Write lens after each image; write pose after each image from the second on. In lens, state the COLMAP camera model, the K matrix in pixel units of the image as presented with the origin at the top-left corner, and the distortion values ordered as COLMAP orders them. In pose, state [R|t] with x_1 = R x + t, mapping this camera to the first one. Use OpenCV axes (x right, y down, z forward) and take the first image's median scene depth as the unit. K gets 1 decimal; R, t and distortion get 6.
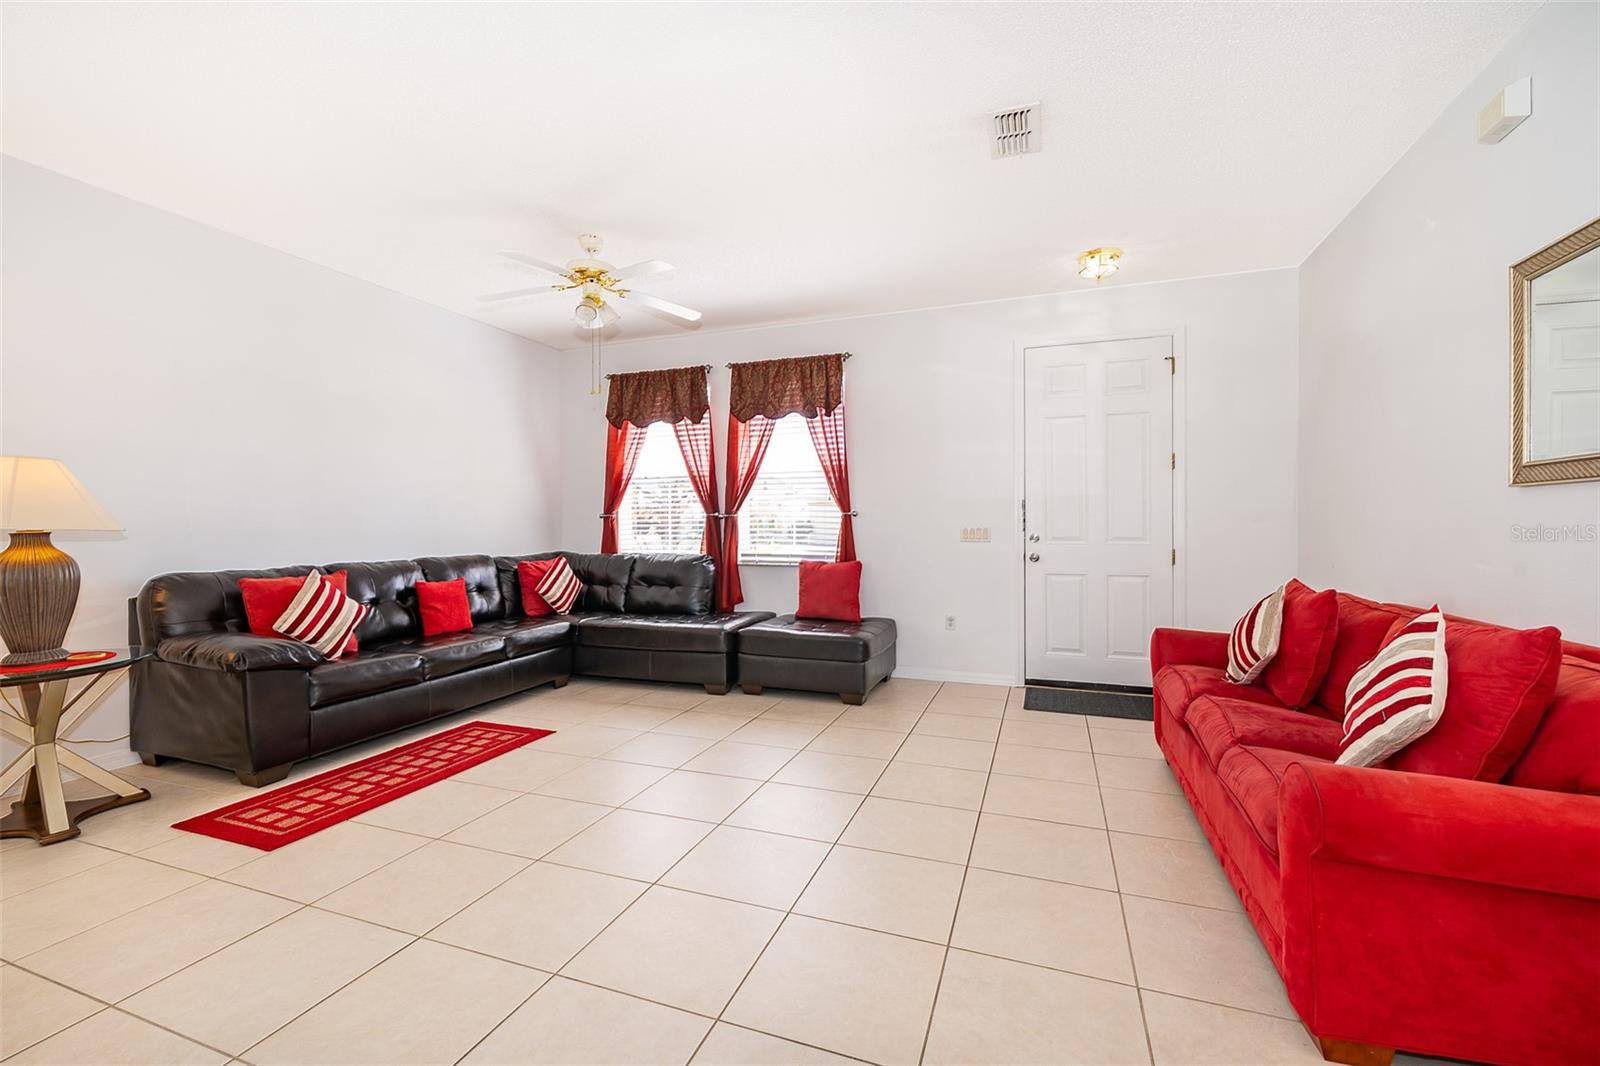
lens RADIAL K [[647.5, 0, 795.7], [0, 647.5, 530.1], [0, 0, 1]] dist [-0.004329, 0.000215]
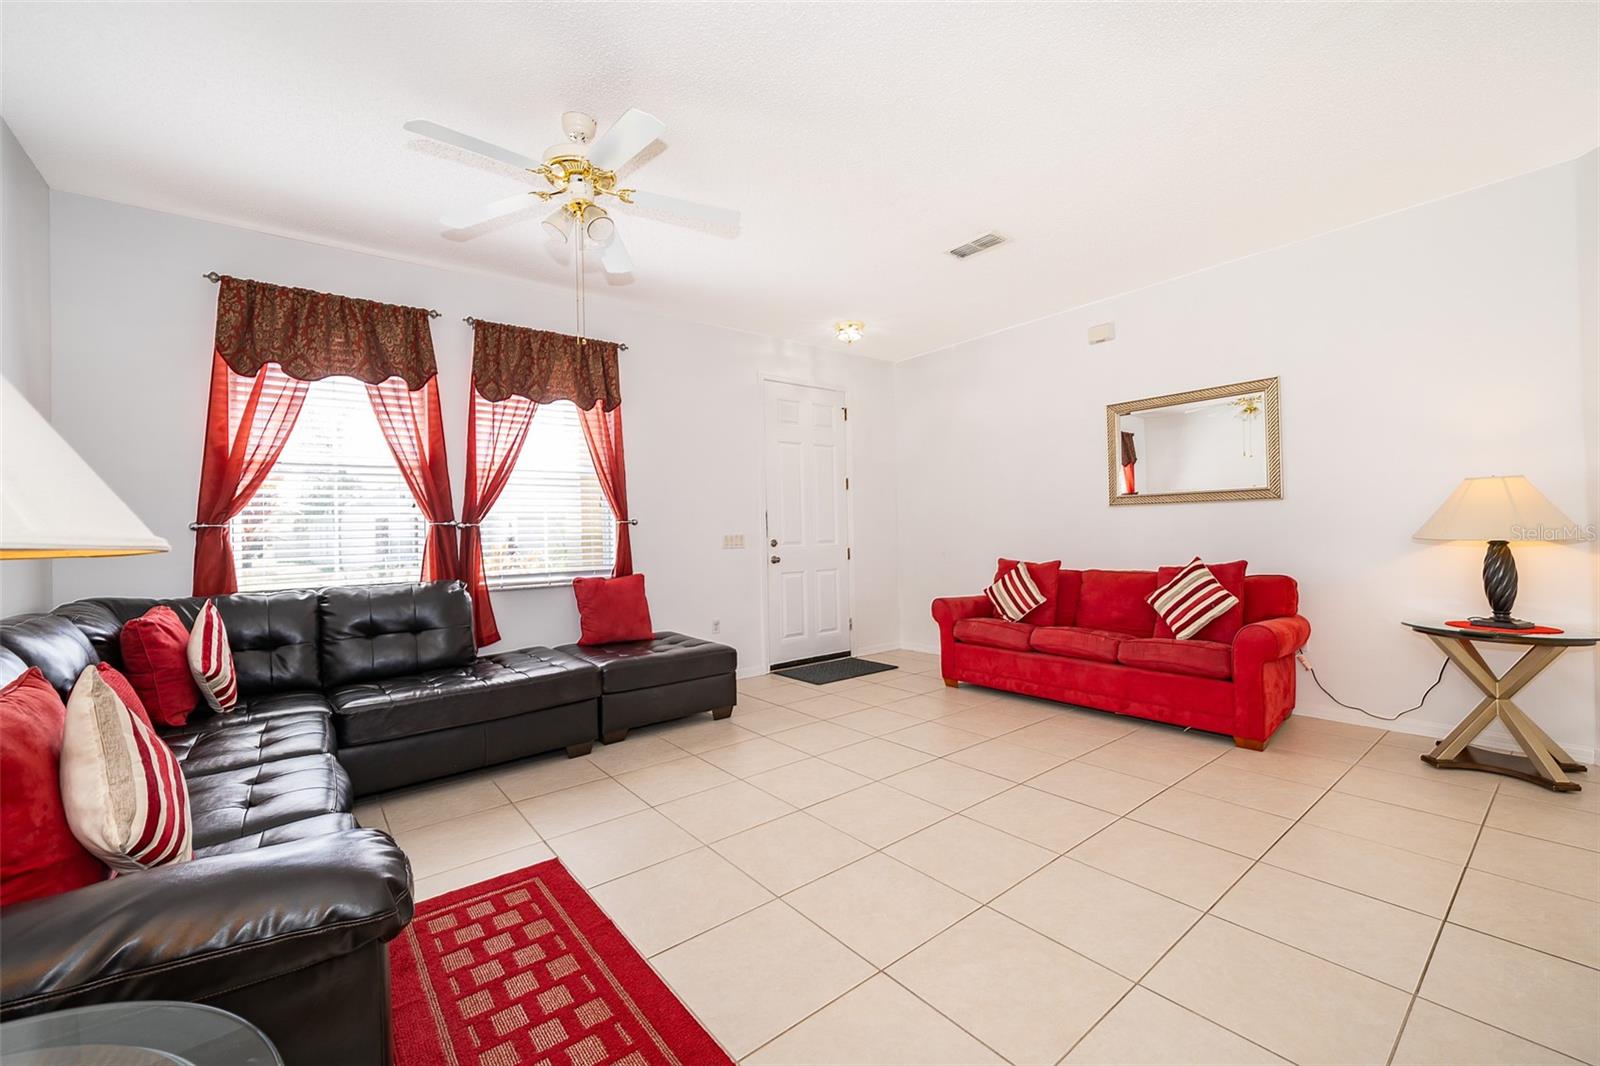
lens RADIAL K [[647.5, 0, 799.1], [0, 647.5, 523.5], [0, 0, 1]] dist [-0.004329, 0.000215]
pose [[0.529814, 0.001237, 0.848113, -0.544820], [0.028755, 0.999398, -0.019421, 0.001138], [-0.847626, 0.034677, 0.529459, 0.312271]]
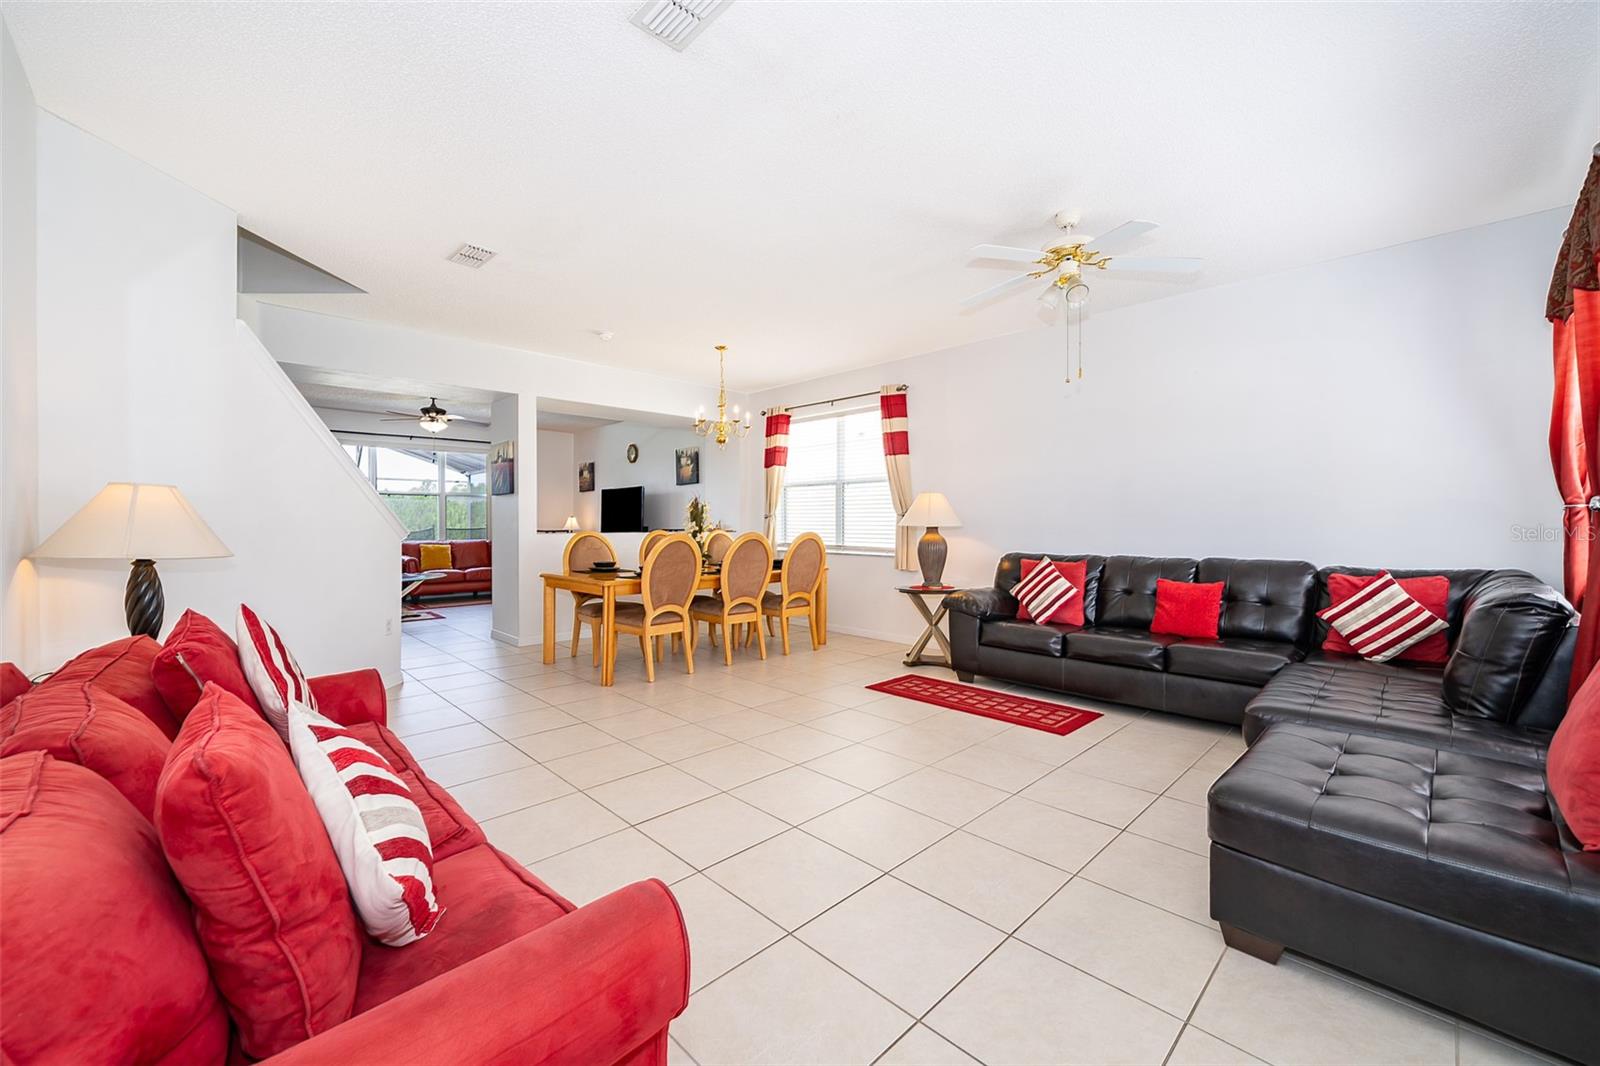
lens RADIAL K [[647.5, 0, 799.1], [0, 647.5, 528.1], [0, 0, 1]] dist [-0.004329, 0.000215]
pose [[-0.453408, 0.004402, -0.891292, 0.489791], [-0.006032, 0.999950, 0.008007, -0.003767], [0.891282, 0.009007, -0.453359, 0.793253]]
